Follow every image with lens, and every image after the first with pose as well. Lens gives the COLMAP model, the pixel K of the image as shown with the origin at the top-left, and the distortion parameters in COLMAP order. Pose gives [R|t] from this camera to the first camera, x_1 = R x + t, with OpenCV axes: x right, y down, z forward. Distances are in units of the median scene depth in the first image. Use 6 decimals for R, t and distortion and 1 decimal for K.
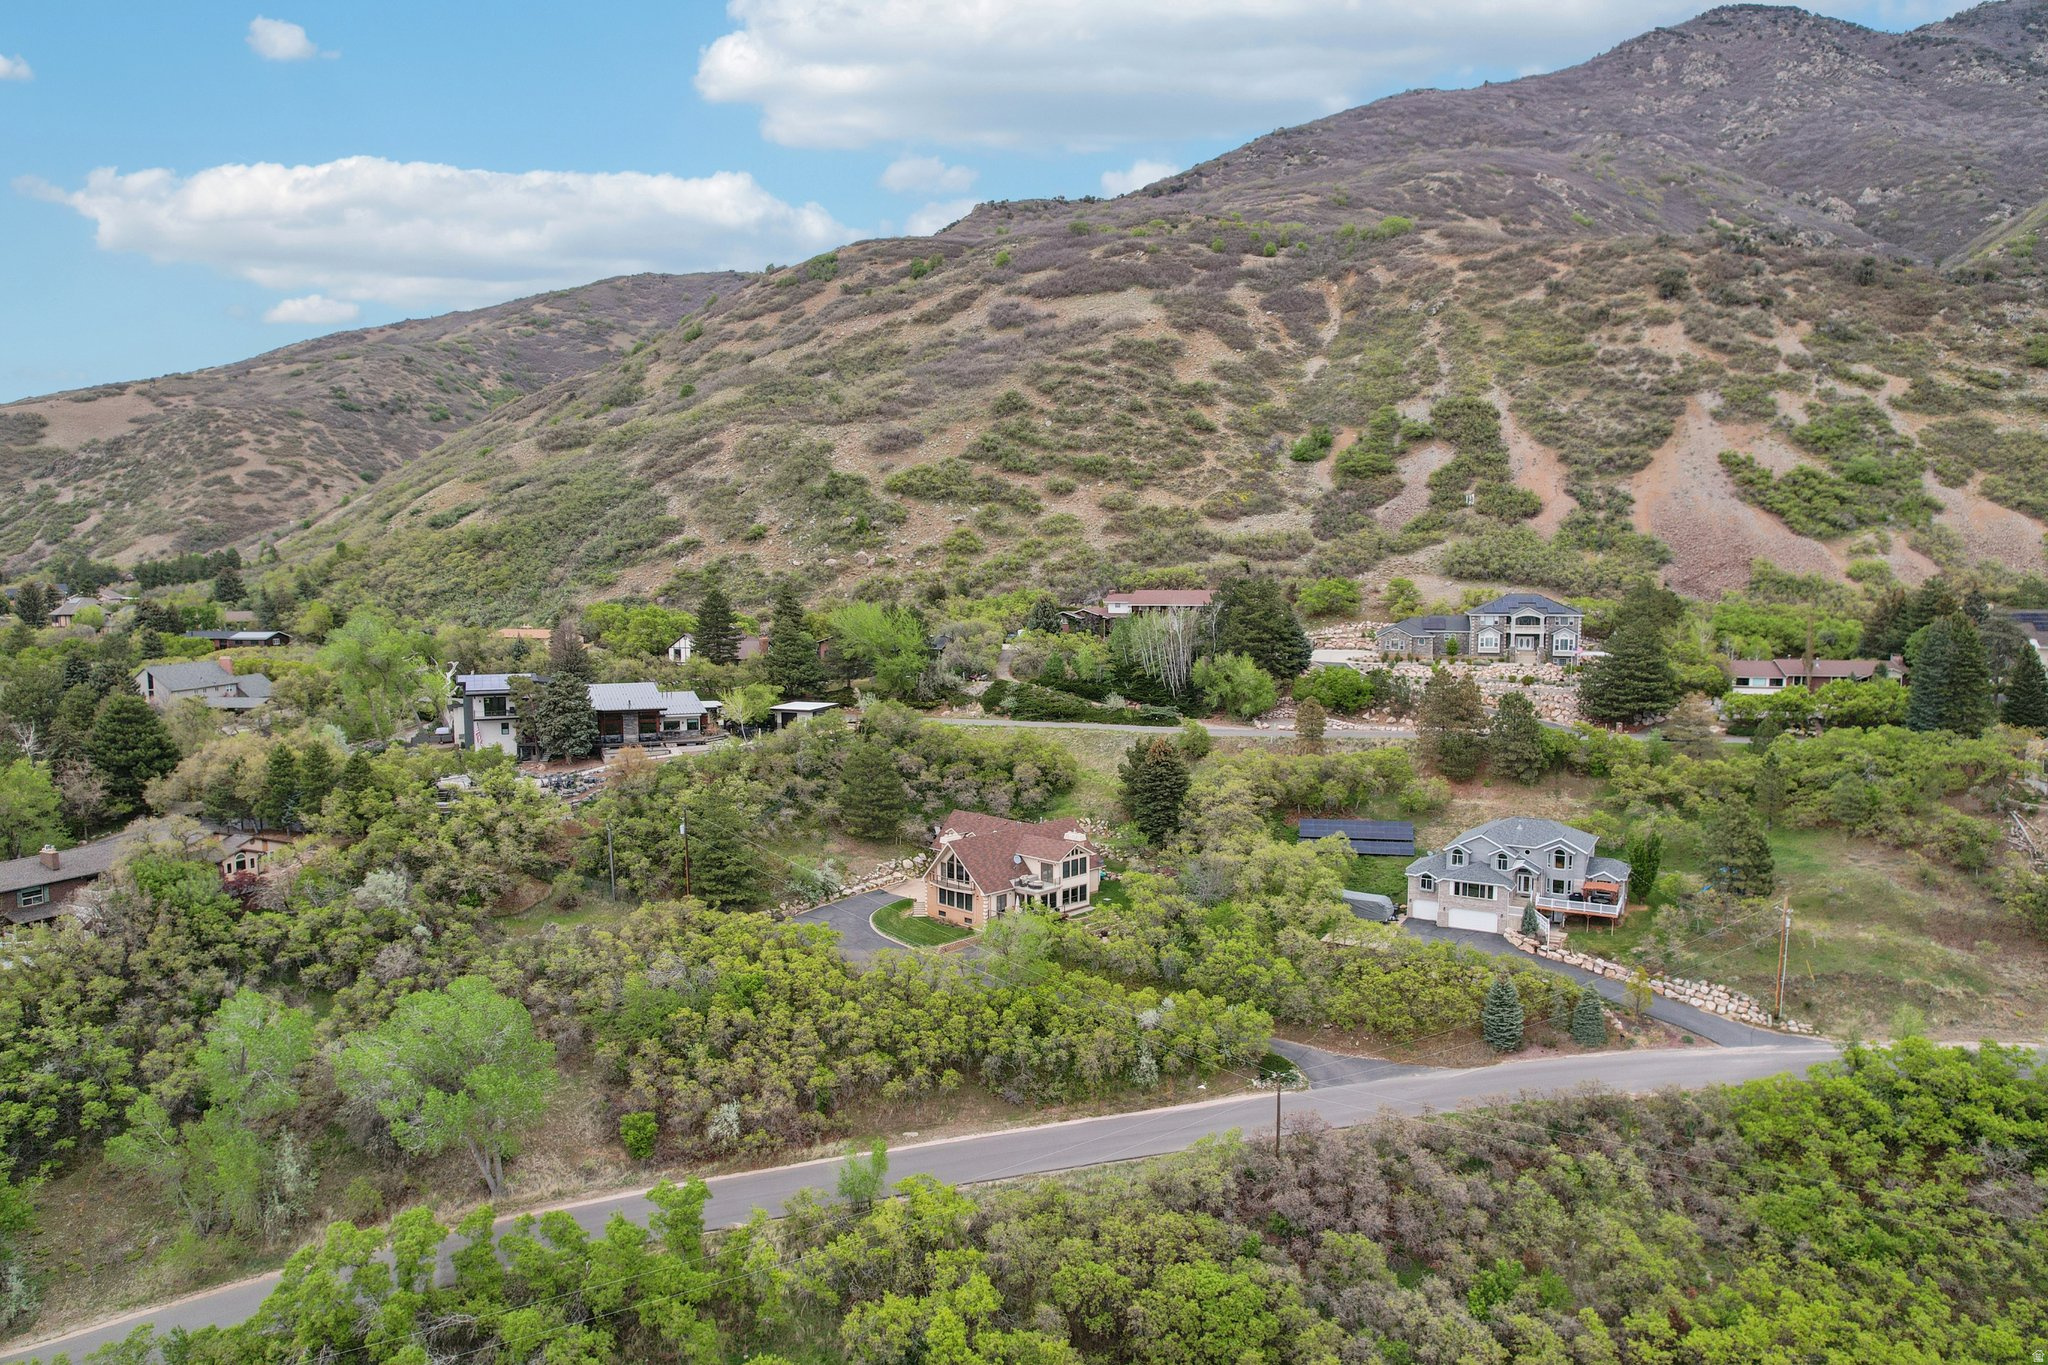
lens RADIAL K [[1316.2, 0, 1019.9], [0, 1316.2, 678.8], [0, 0, 1]] dist [-0.082076, 0.064411]
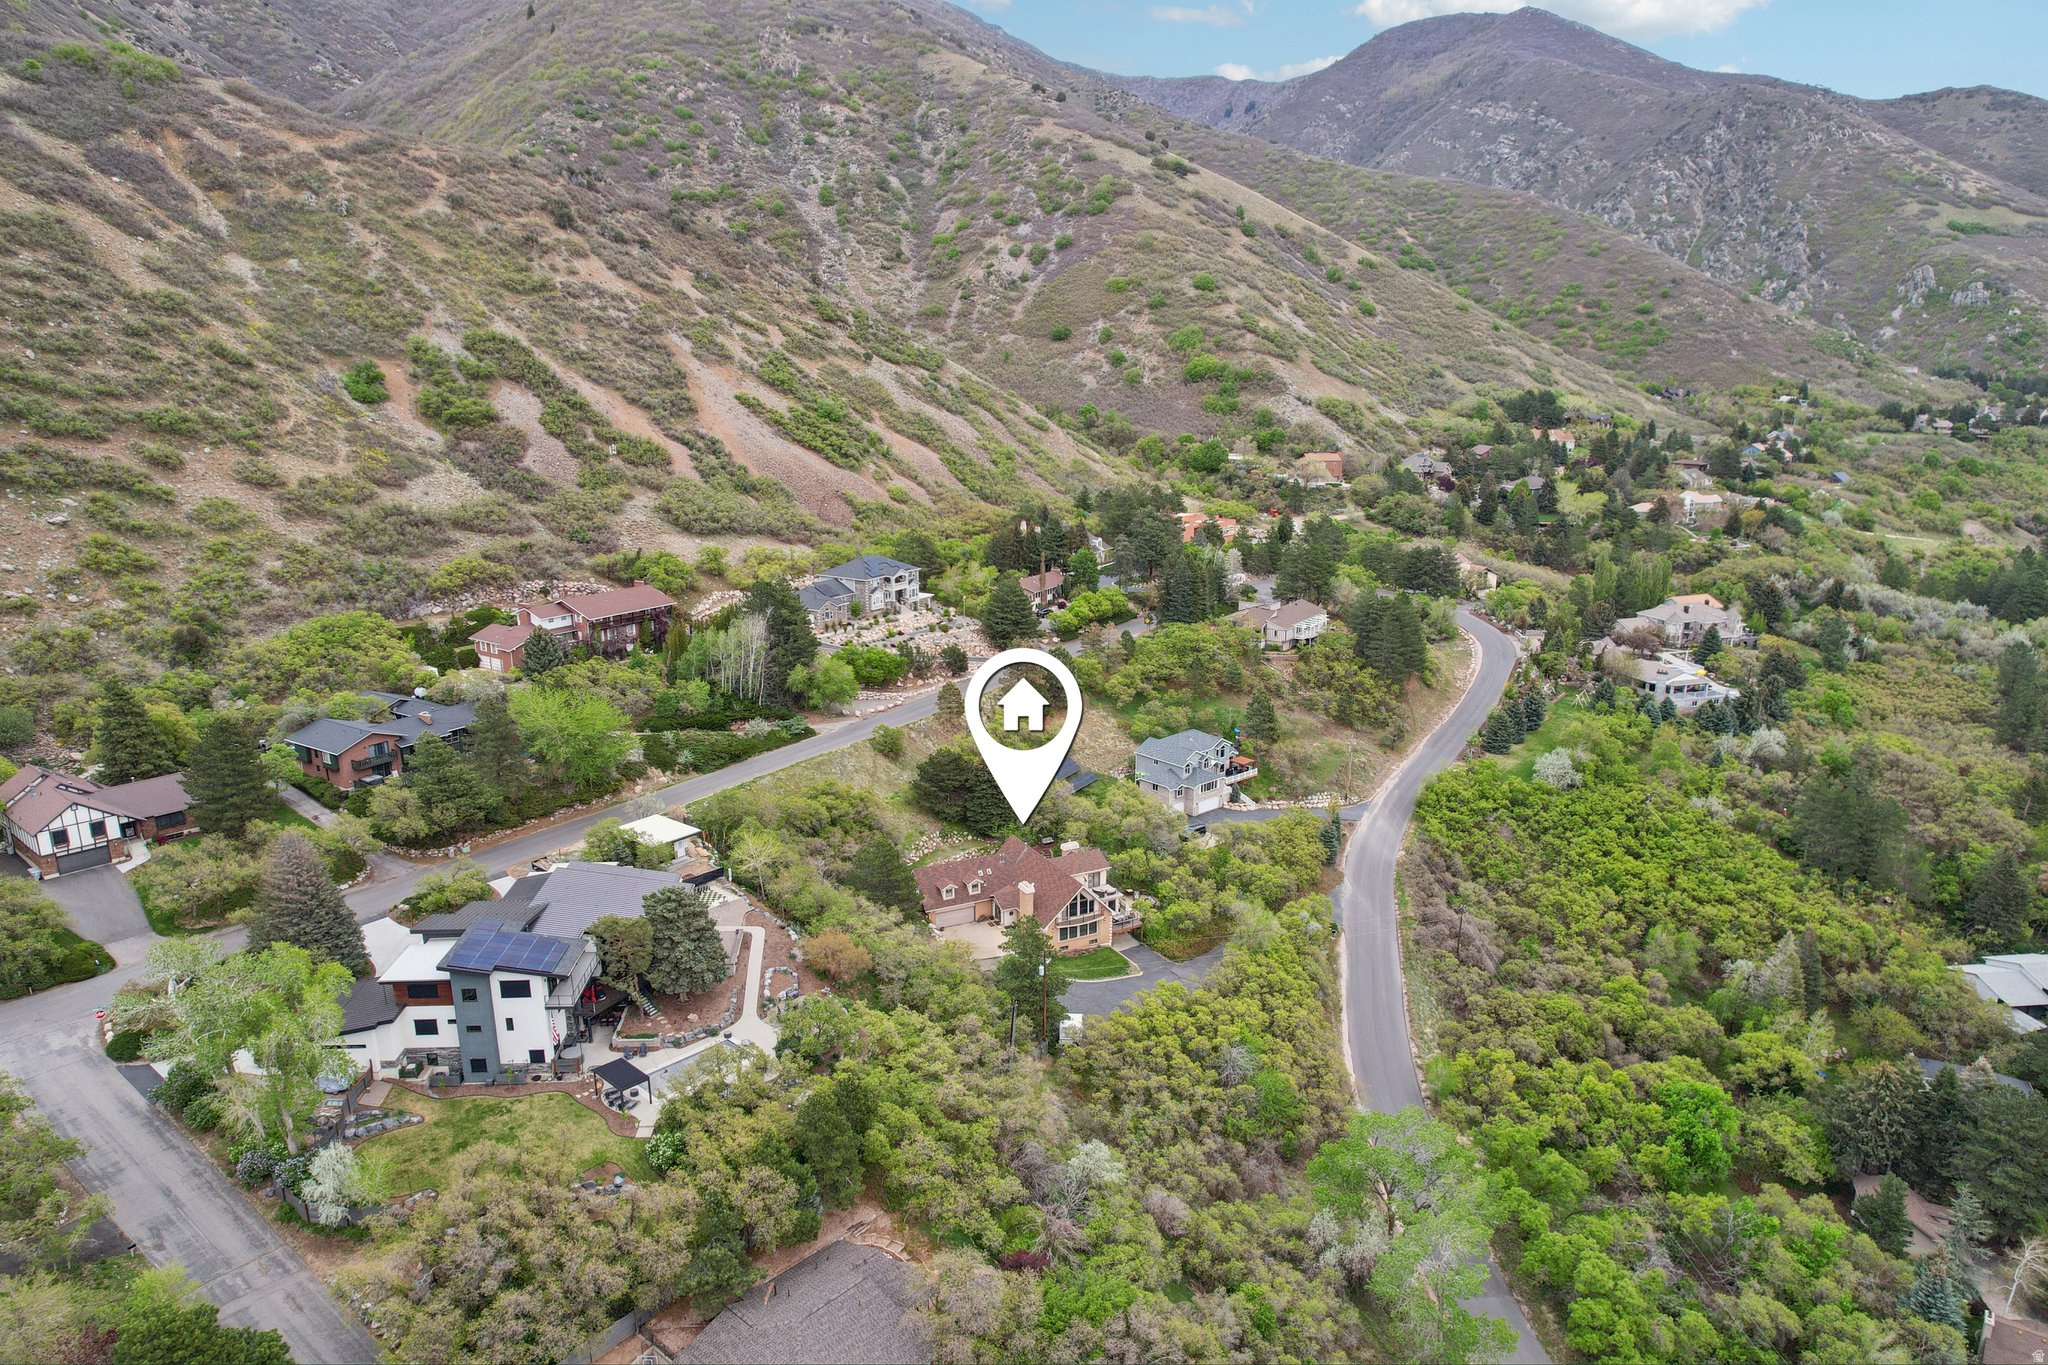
lens RADIAL K [[1296.3, 0, 1019.1], [0, 1296.3, 716.3], [0, 0, 1]] dist [-0.078968, 0.052240]
pose [[0.323054, -0.252740, 0.912008, -0.486763], [0.082138, 0.967532, 0.239032, -0.133980], [-0.942809, -0.002309, 0.333325, 0.309847]]
